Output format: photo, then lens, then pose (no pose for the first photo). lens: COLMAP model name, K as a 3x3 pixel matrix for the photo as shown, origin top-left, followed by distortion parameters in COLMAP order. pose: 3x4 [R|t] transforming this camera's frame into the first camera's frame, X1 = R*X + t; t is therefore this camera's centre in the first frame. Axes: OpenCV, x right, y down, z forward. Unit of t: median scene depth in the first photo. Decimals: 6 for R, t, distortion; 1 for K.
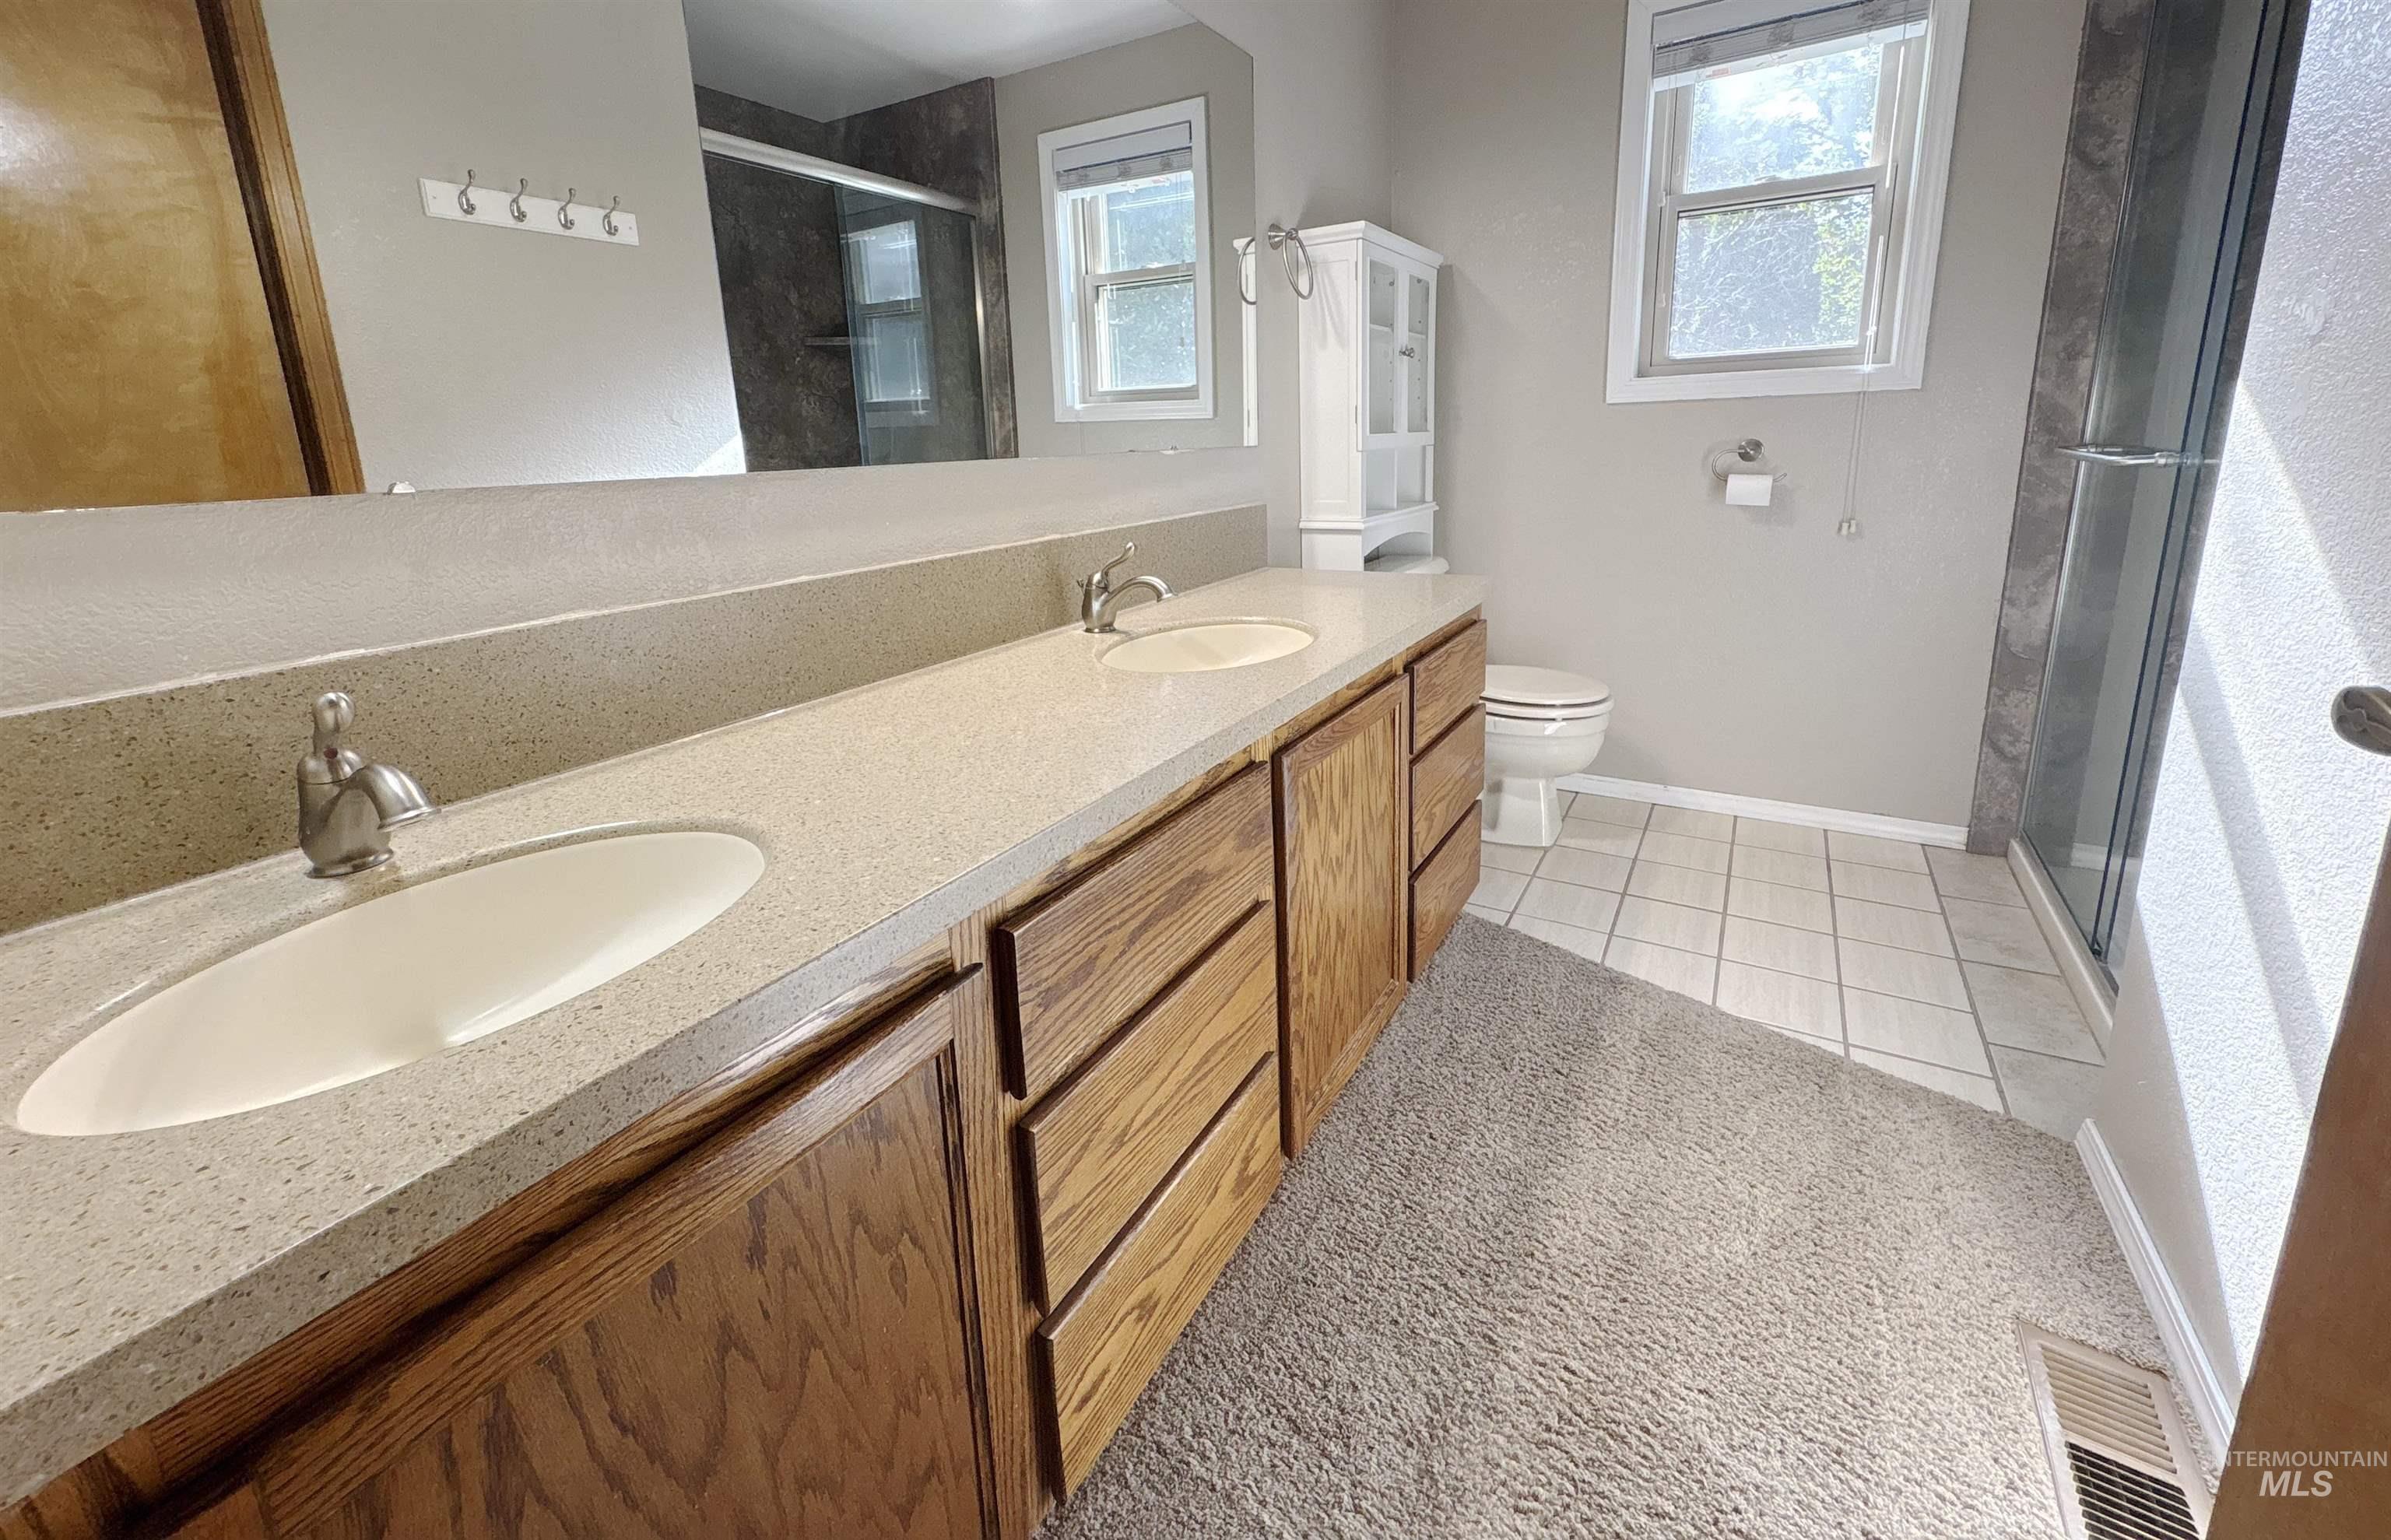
lens RADIAL K [[952.6, 0, 1184.3], [0, 952.6, 645.5], [0, 0, 1]] dist [-0.000239, 0.000302]
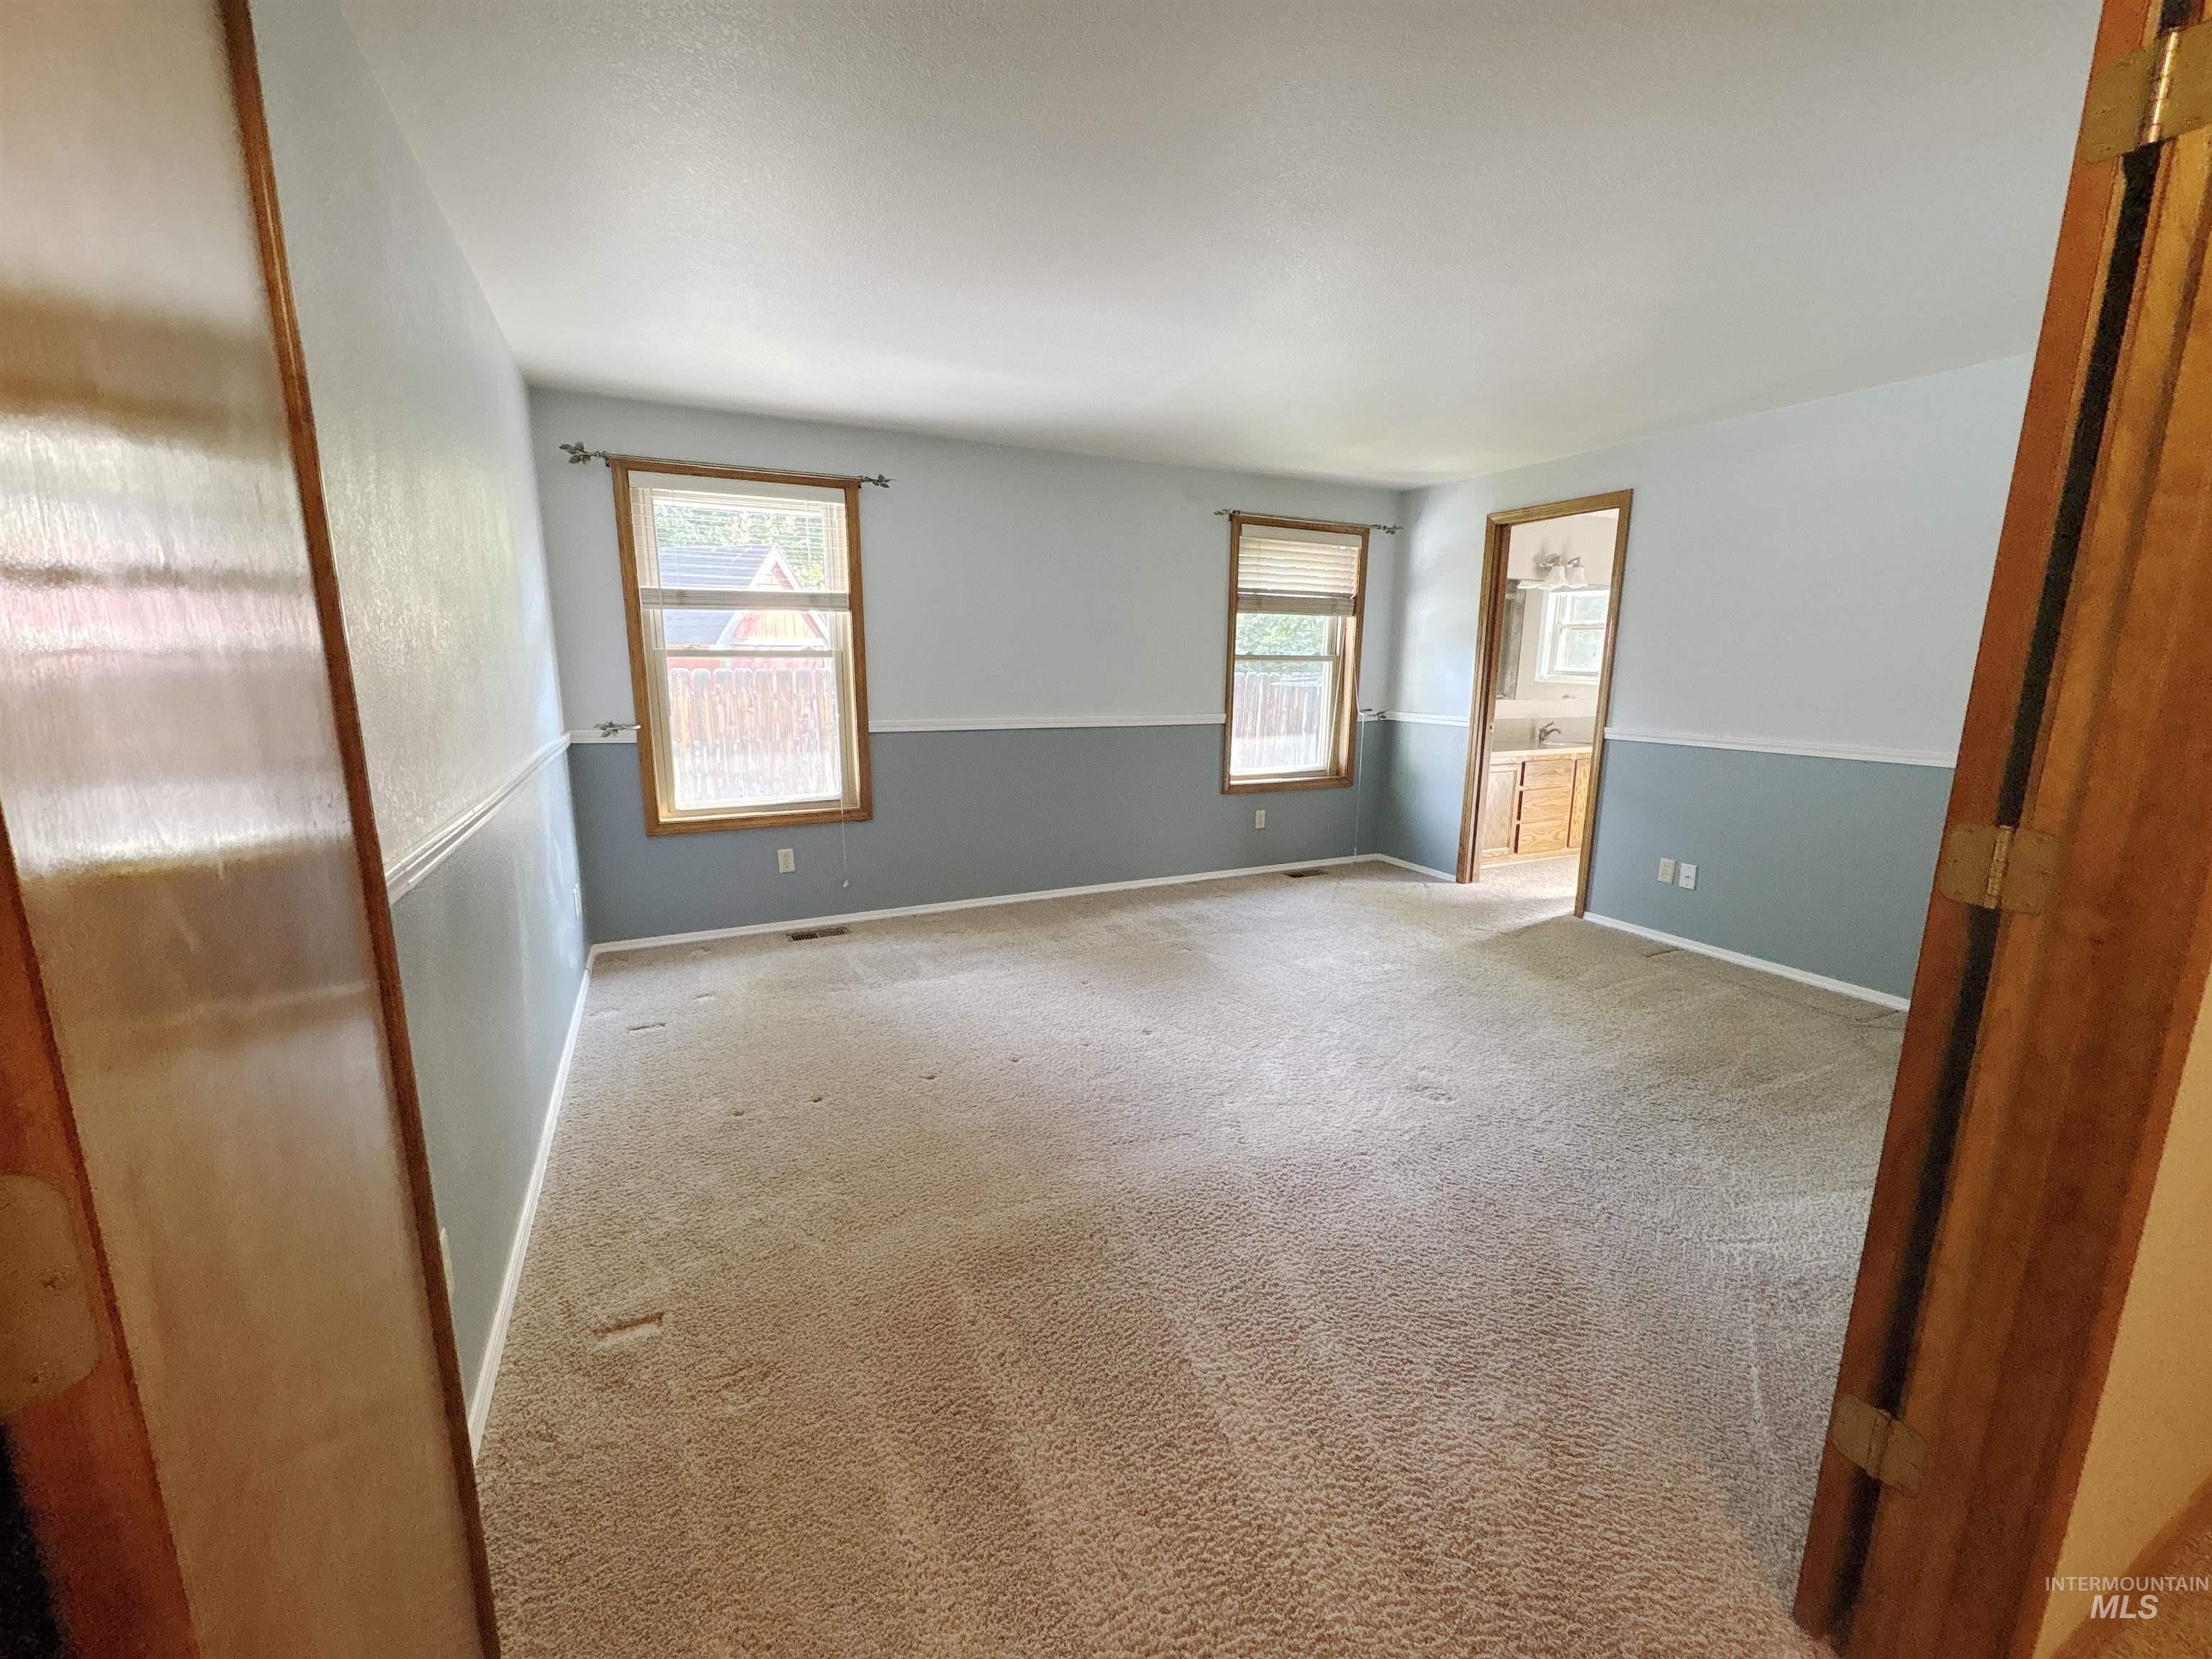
lens RADIAL K [[878.9, 0, 1102.8], [0, 878.9, 829.4], [0, 0, 1]] dist [-0.000393, 0.000672]
pose [[0.841073, 0.142992, -0.521680, 0.348663], [-0.152567, 0.987981, 0.024830, 0.544649], [0.518961, 0.058707, 0.852780, -3.131611]]
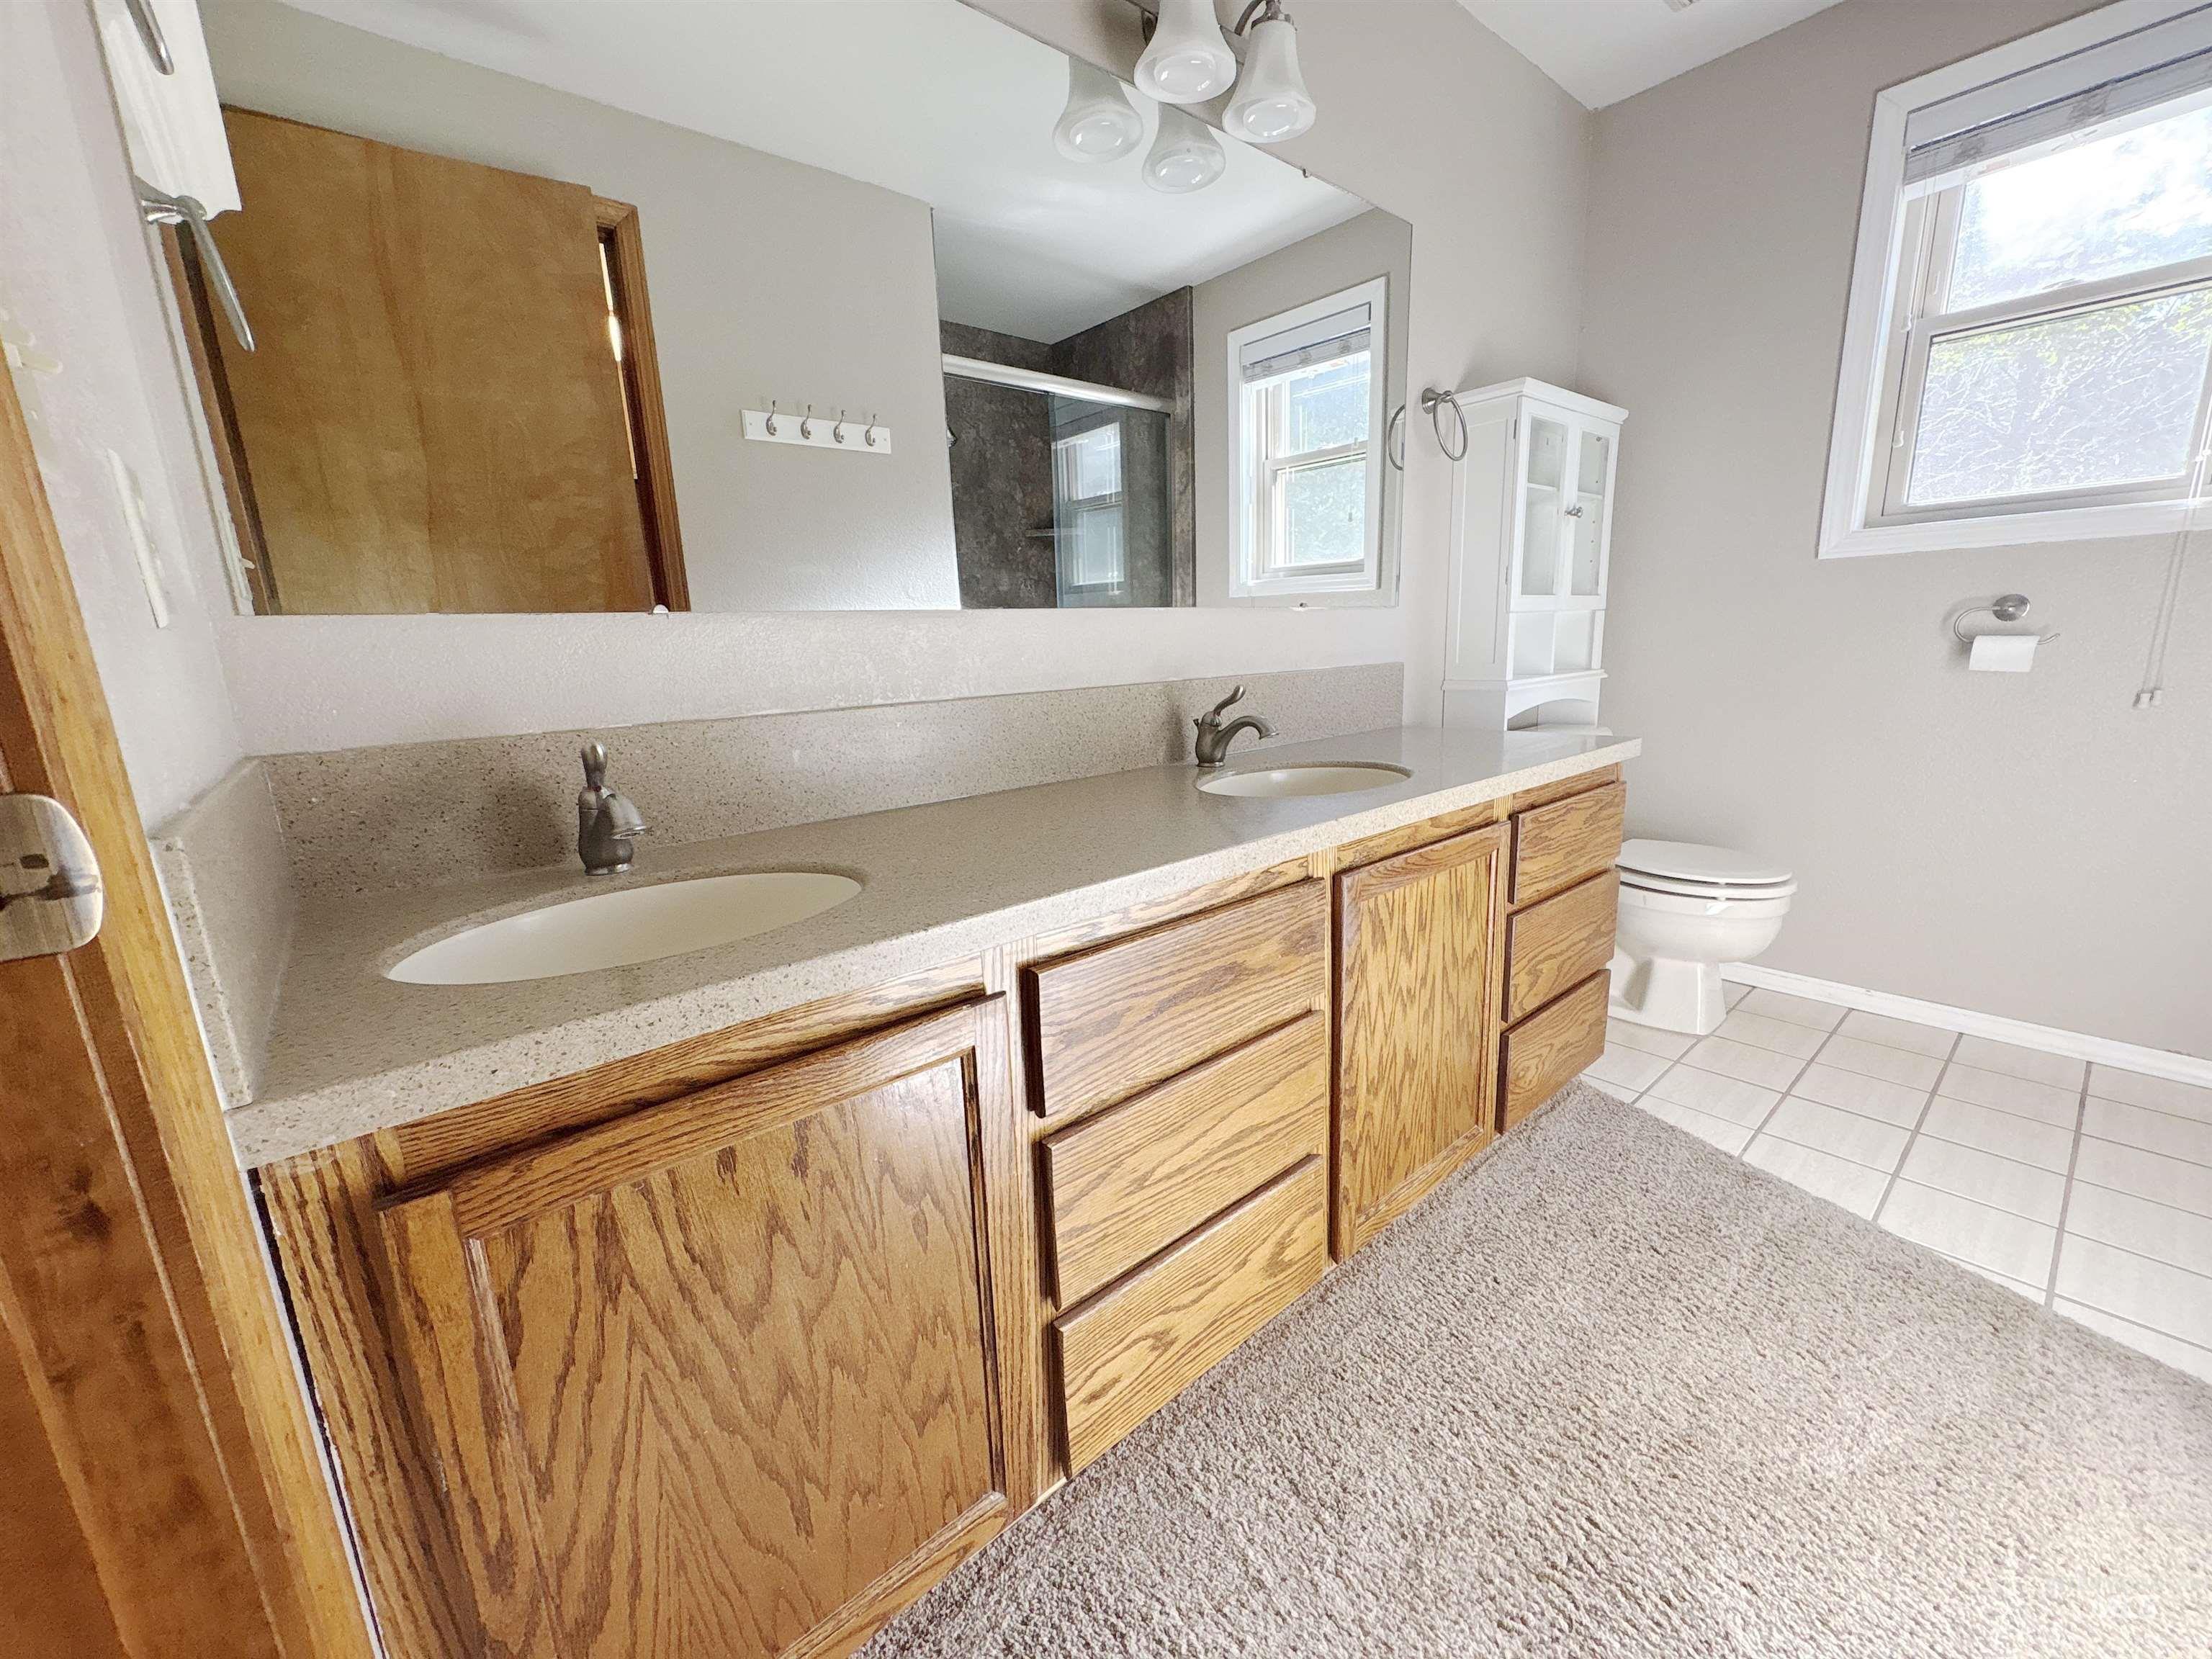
lens RADIAL K [[878.9, 0, 1103.5], [0, 878.9, 836.2], [0, 0, 1]] dist [-0.000393, 0.000672]
pose [[0.948469, 0.067895, -0.309511, 0.115021], [-0.064510, 0.997692, 0.021170, 0.052421], [0.310234, -0.000113, 0.950660, -0.008397]]
